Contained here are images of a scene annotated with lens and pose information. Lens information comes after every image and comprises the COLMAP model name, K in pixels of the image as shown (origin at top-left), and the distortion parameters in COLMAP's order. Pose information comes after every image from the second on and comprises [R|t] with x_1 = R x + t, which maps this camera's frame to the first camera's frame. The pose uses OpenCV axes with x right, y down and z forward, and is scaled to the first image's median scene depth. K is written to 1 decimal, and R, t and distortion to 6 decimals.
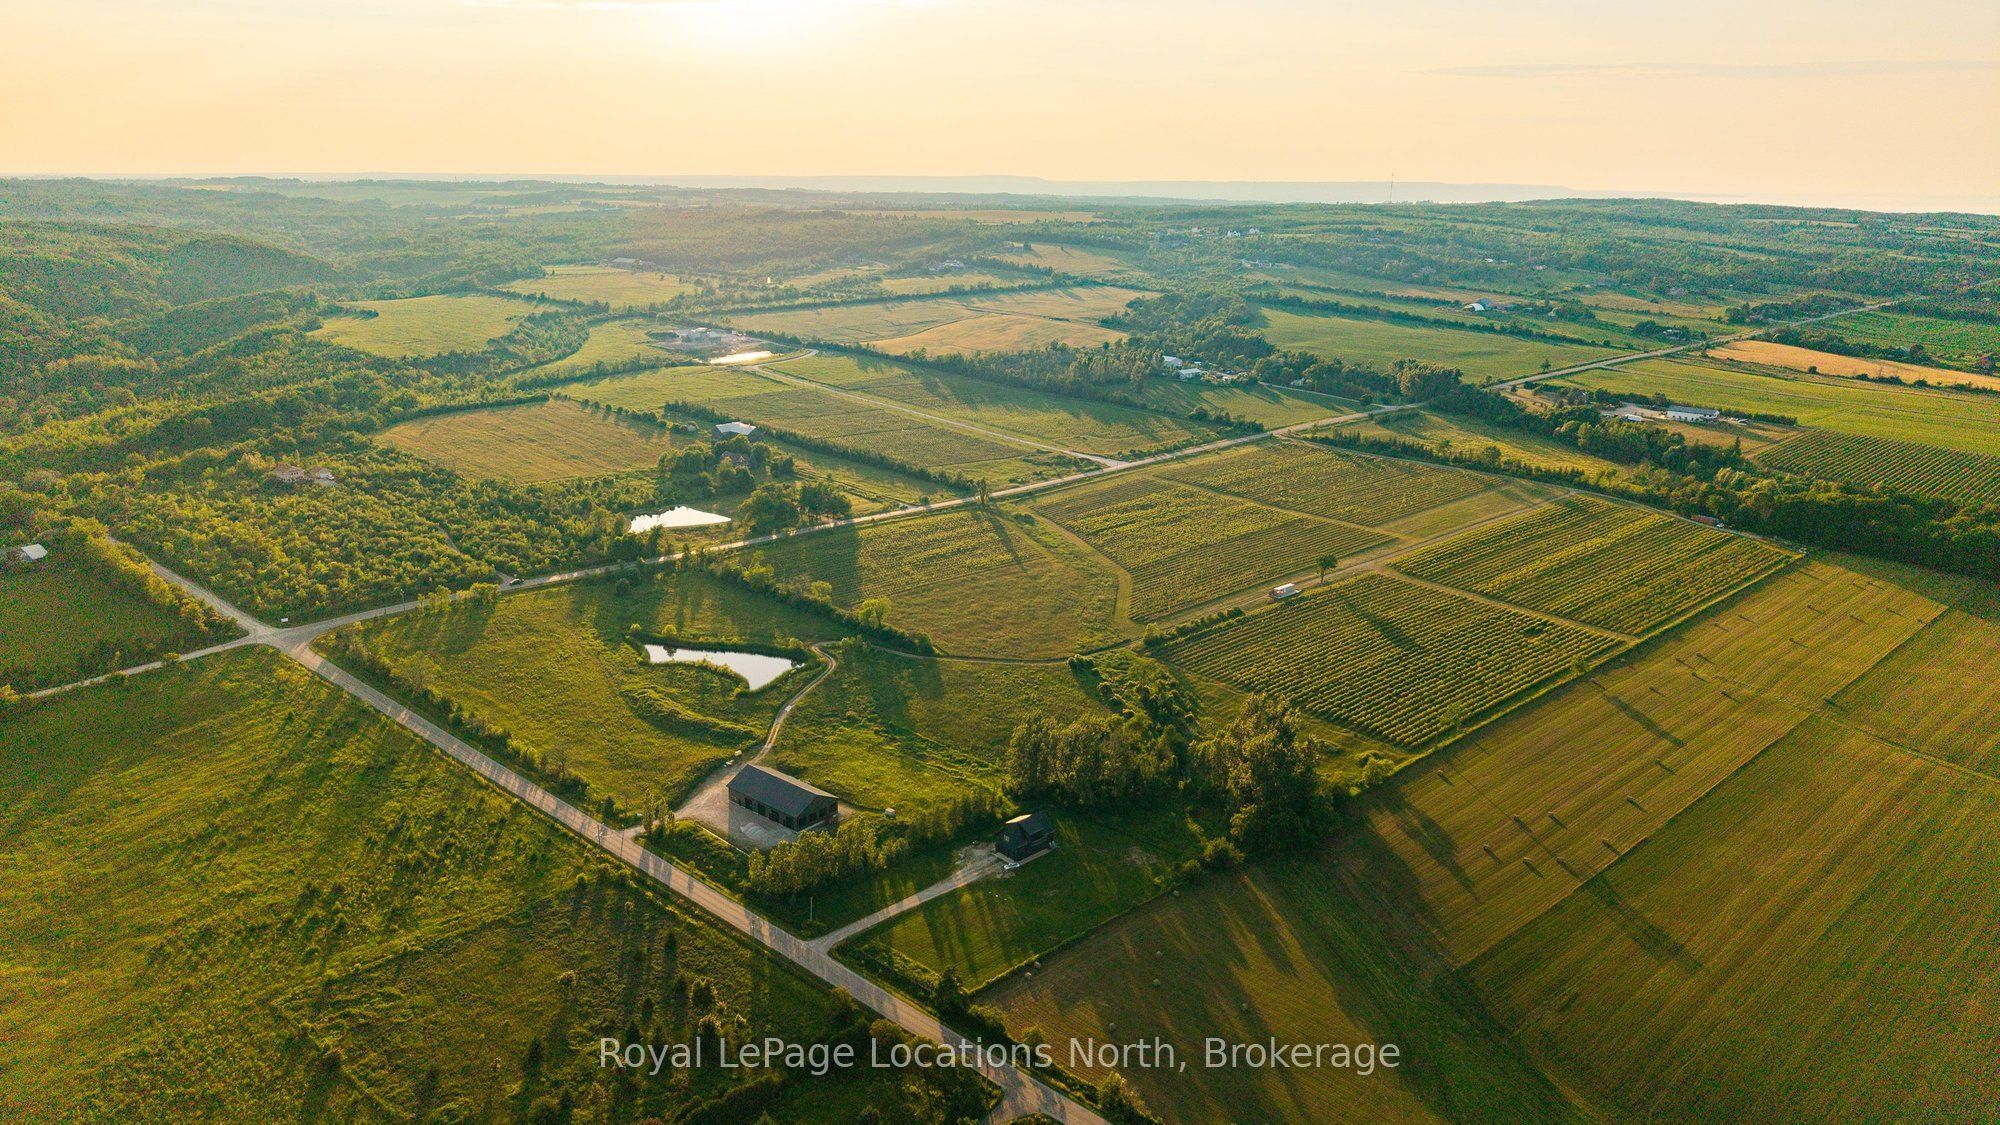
lens RADIAL K [[1336.9, 0, 1004.7], [0, 1336.9, 587.4], [0, 0, 1]] dist [0.026781, -0.028066]
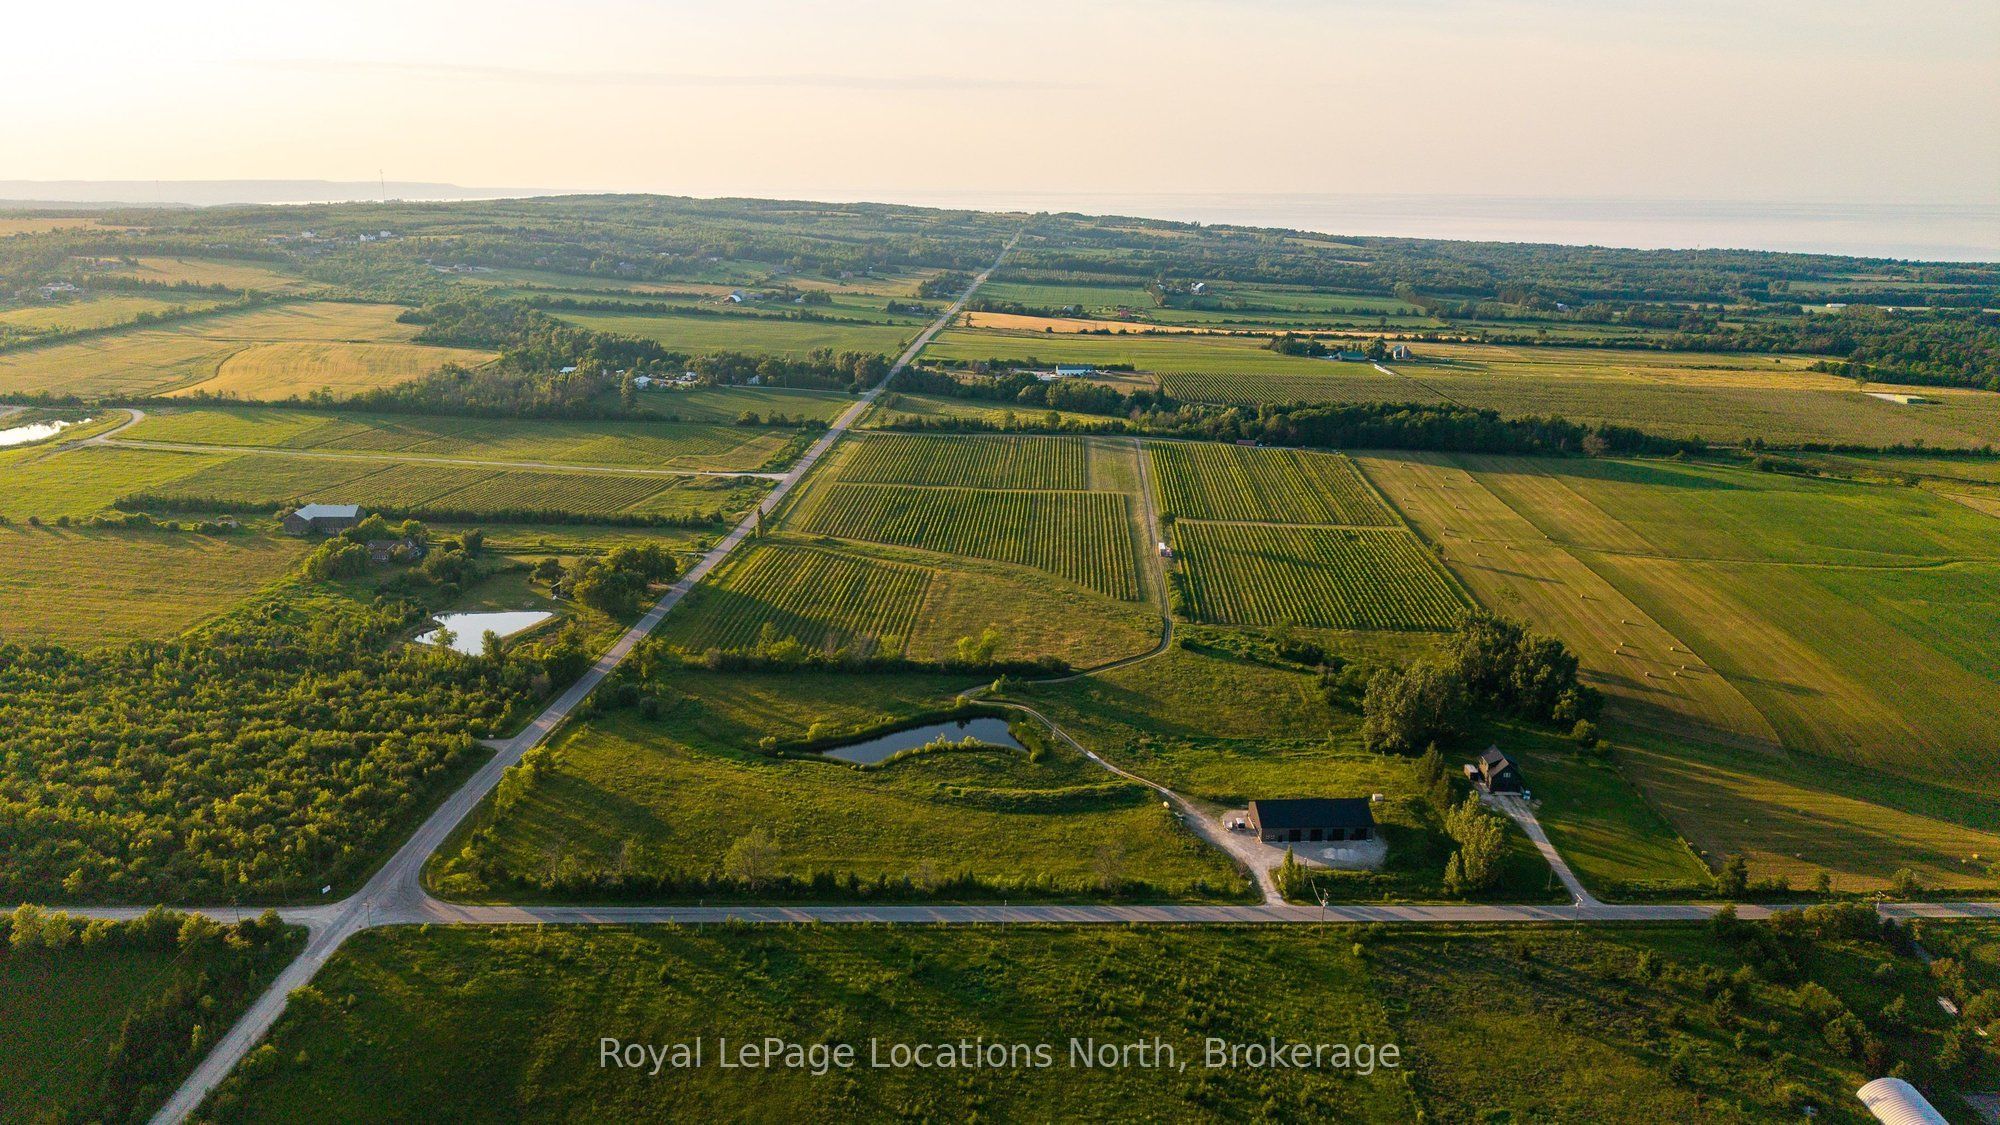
lens RADIAL K [[1336.3, 0, 1004.2], [0, 1336.3, 567.8], [0, 0, 1]] dist [0.069311, -0.103926]
pose [[0.709689, -0.201524, 0.675077, -0.639745], [0.210023, 0.975165, 0.070316, -0.089246], [-0.672482, 0.091879, 0.734388, 0.291990]]
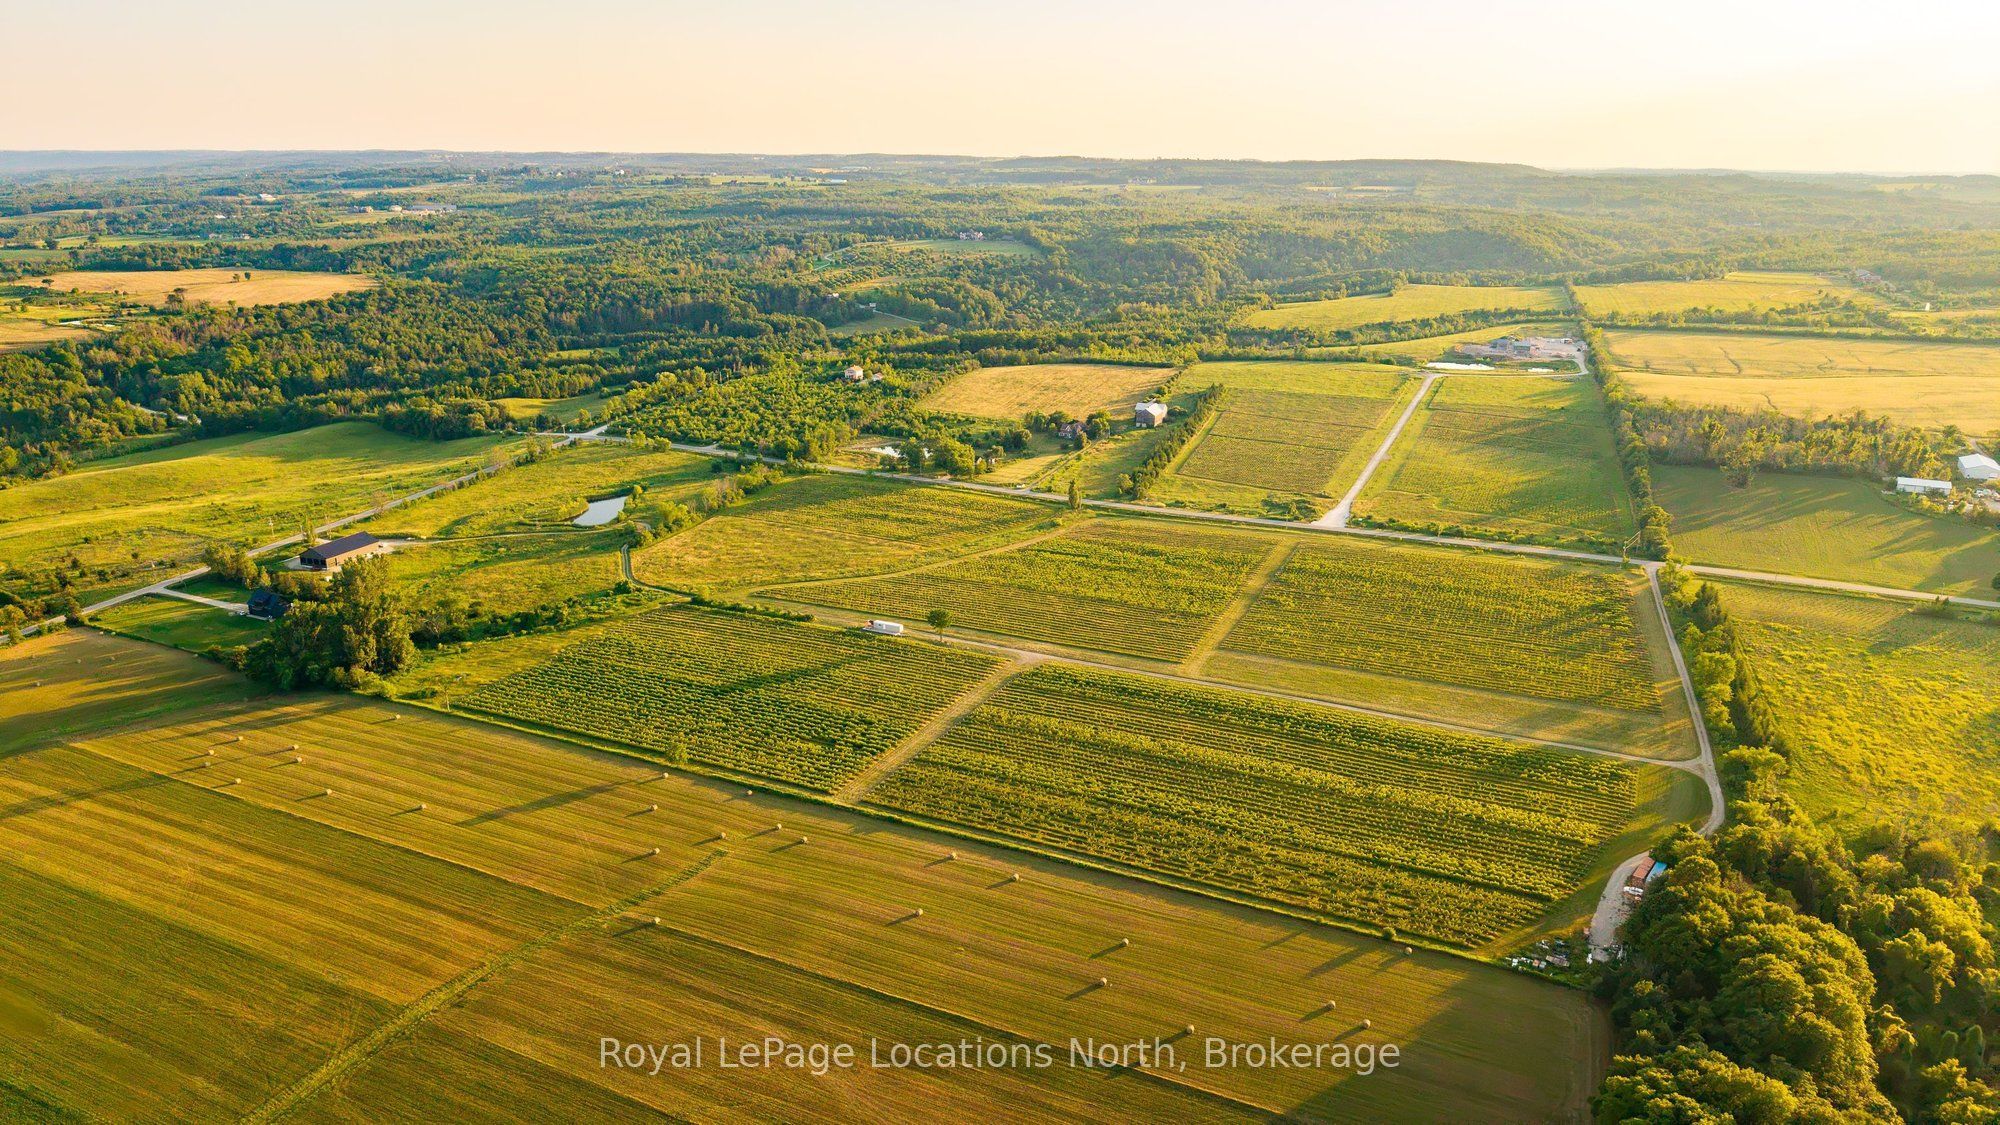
lens RADIAL K [[1336.9, 0, 1004.7], [0, 1336.9, 587.4], [0, 0, 1]] dist [0.026781, -0.028066]
pose [[0.354375, 0.280774, -0.891955, 1.052048], [-0.279740, 0.942007, 0.185388, -0.215786], [0.892280, 0.183818, 0.412367, 0.721590]]
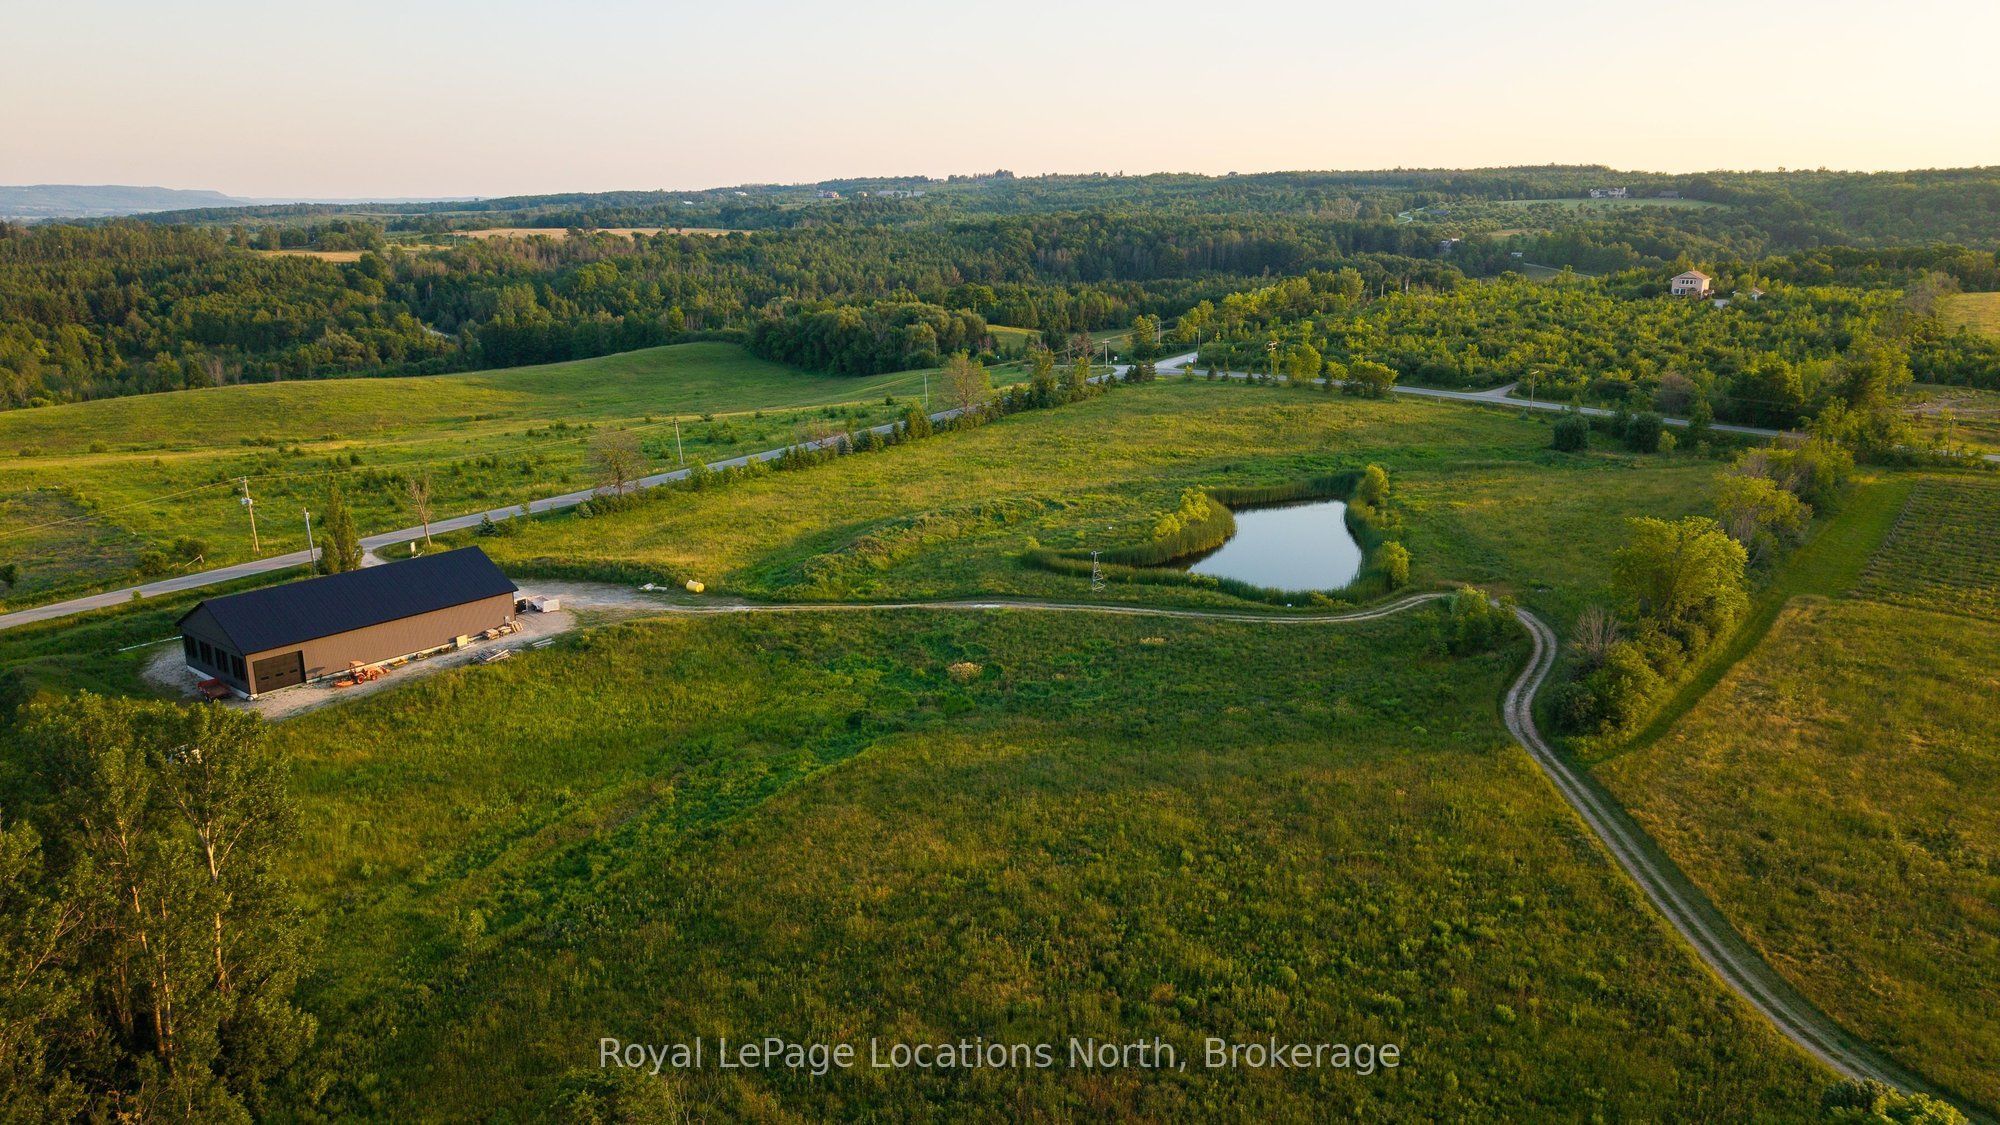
lens RADIAL K [[1336.3, 0, 1004.2], [0, 1336.3, 567.8], [0, 0, 1]] dist [0.069311, -0.103926]
pose [[0.045591, 0.249267, -0.967361, 0.155935], [-0.302268, 0.926416, 0.224471, -0.002822], [0.952132, 0.282168, 0.117582, 0.773075]]
